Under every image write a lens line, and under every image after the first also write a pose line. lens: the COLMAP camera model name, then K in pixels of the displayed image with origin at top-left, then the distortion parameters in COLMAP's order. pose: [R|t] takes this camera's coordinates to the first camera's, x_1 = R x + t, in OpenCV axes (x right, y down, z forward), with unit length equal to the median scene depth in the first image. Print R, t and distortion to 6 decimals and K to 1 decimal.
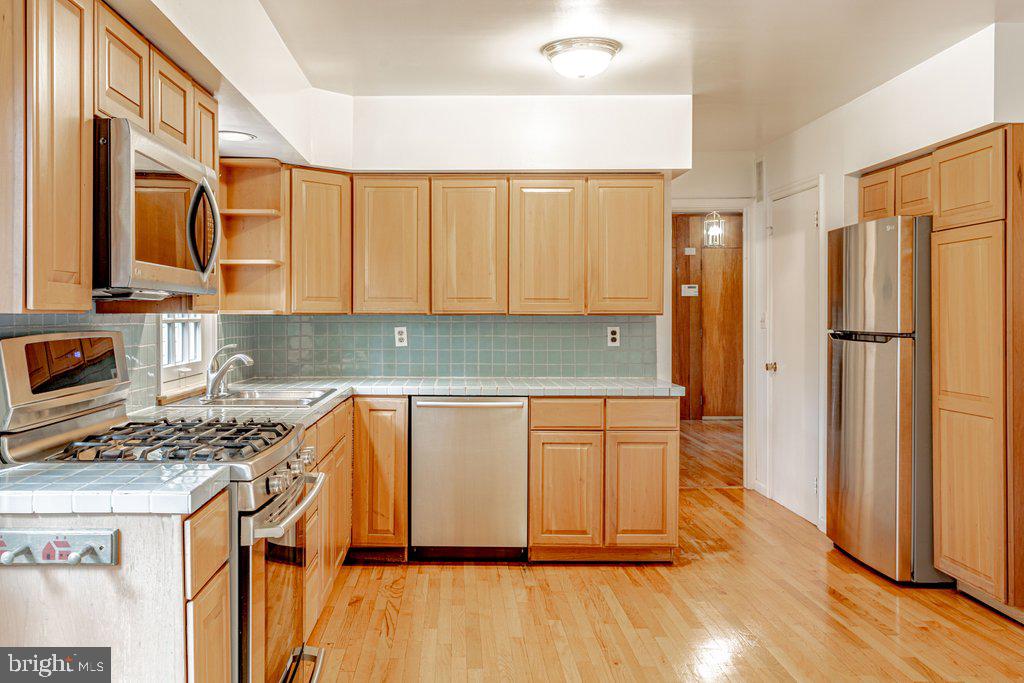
lens RADIAL K [[945.9, 0, 483.0], [0, 945.9, 325.5], [0, 0, 1]] dist [0.008495, 0.000000]
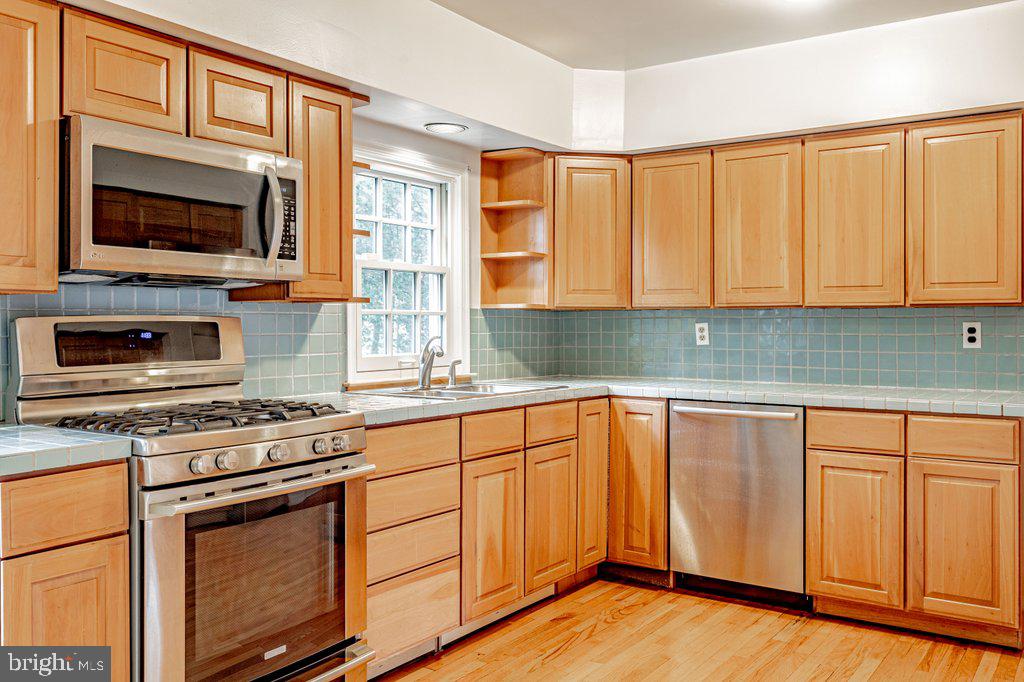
lens RADIAL K [[945.9, 0, 486.5], [0, 945.9, 321.1], [0, 0, 1]] dist [0.008495, 0.000000]
pose [[0.809742, -0.003021, -0.586779, 0.302737], [-0.006158, 0.999888, -0.013646, 0.014718], [0.586754, 0.014663, 0.809632, 0.184850]]
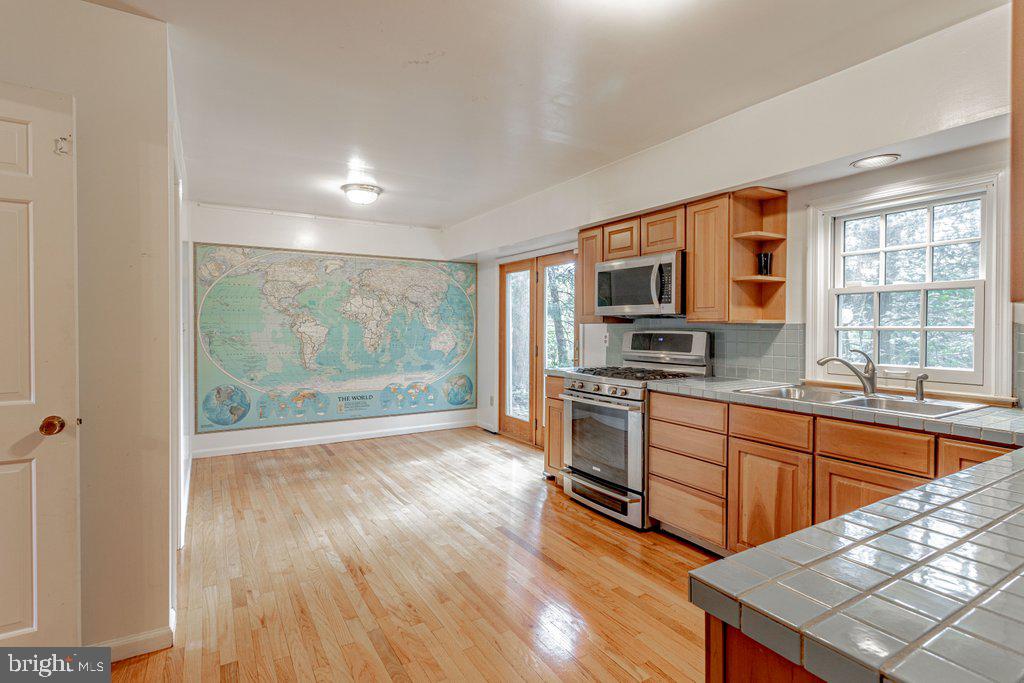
lens RADIAL K [[500.2, 0, 509.2], [0, 500.2, 337.5], [0, 0, 1]] dist [-0.003451, 0.000007]
pose [[-0.873710, 0.006147, -0.486408, 0.333233], [-0.011372, 0.999389, 0.033057, -0.008450], [0.486314, 0.034414, -0.873106, 1.107043]]
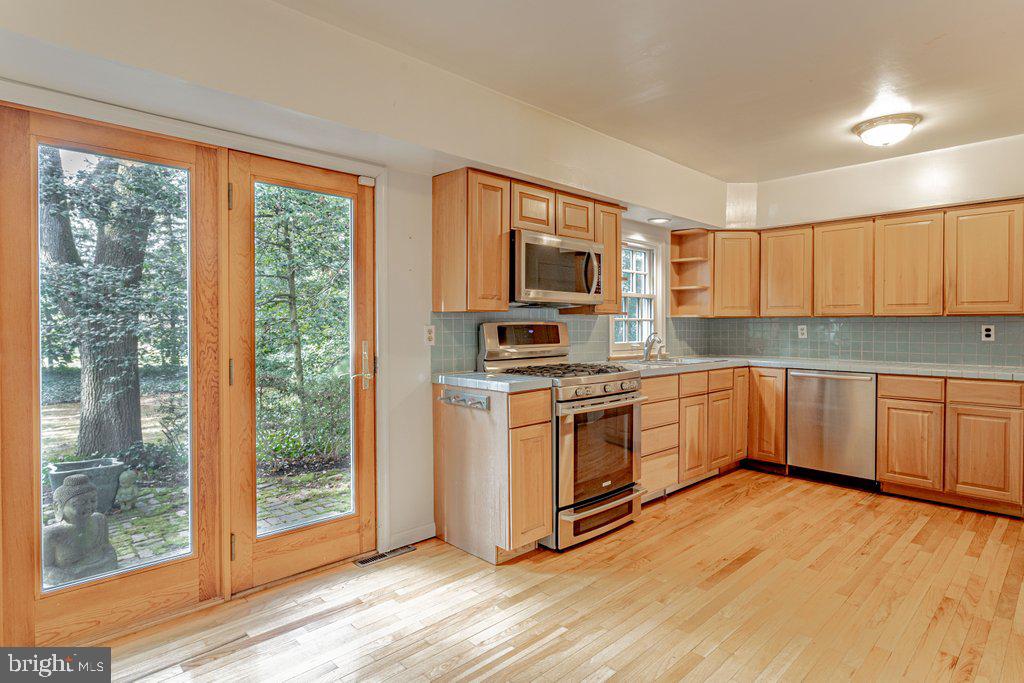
lens RADIAL K [[584.6, 0, 485.5], [0, 584.6, 331.4], [0, 0, 1]] dist [0.019699, -0.003045]
pose [[0.674931, 0.007717, -0.737840, 0.302448], [-0.009455, 0.999954, 0.001809, 0.016122], [0.737820, 0.005755, 0.674973, -0.023861]]
